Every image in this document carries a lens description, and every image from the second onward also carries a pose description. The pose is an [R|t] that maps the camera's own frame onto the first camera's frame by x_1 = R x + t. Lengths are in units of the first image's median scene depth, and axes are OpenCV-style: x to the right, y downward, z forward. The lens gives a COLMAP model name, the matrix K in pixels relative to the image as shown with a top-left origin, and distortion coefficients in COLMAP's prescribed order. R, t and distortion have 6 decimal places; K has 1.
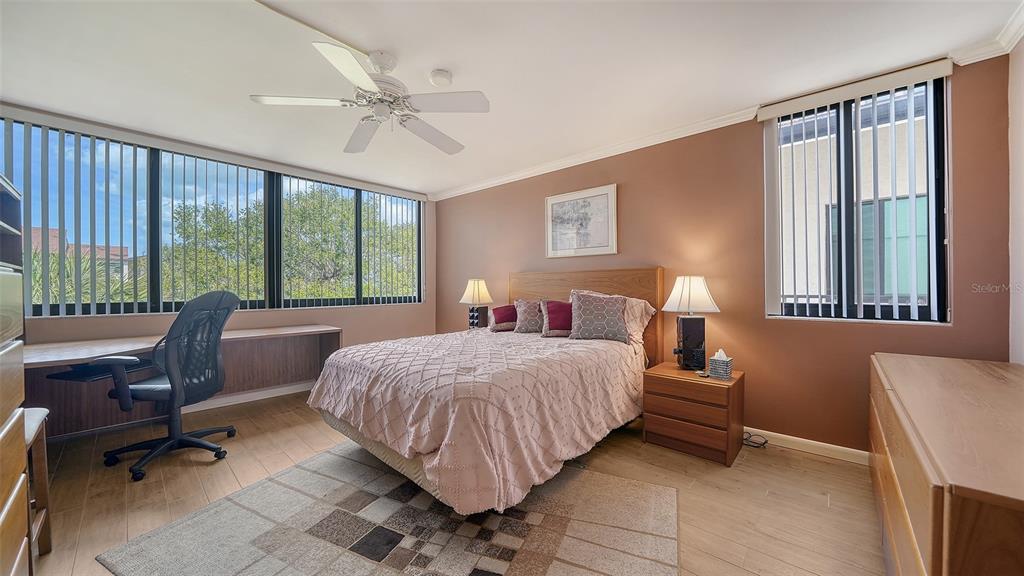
lens RADIAL K [[358.8, 0, 508.2], [0, 358.8, 294.6], [0, 0, 1]] dist [-0.023051, 0.000160]
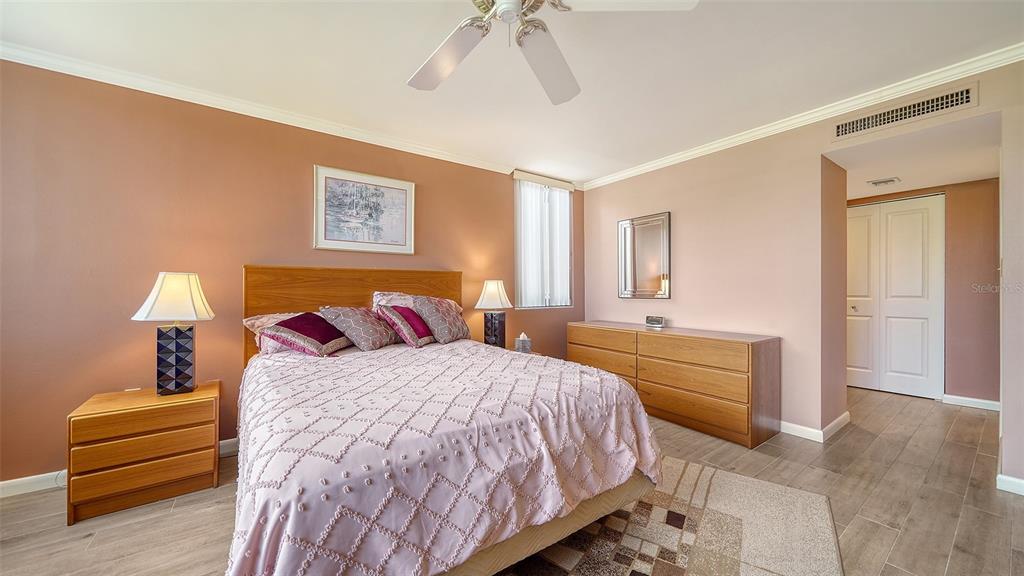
lens RADIAL K [[362.3, 0, 510.8], [0, 362.3, 290.1], [0, 0, 1]] dist [-0.000471, 0.000005]
pose [[0.211470, -0.000824, 0.977384, -0.604841], [0.021218, 0.999768, -0.003748, -0.008073], [-0.977154, 0.021530, 0.211438, 0.534625]]
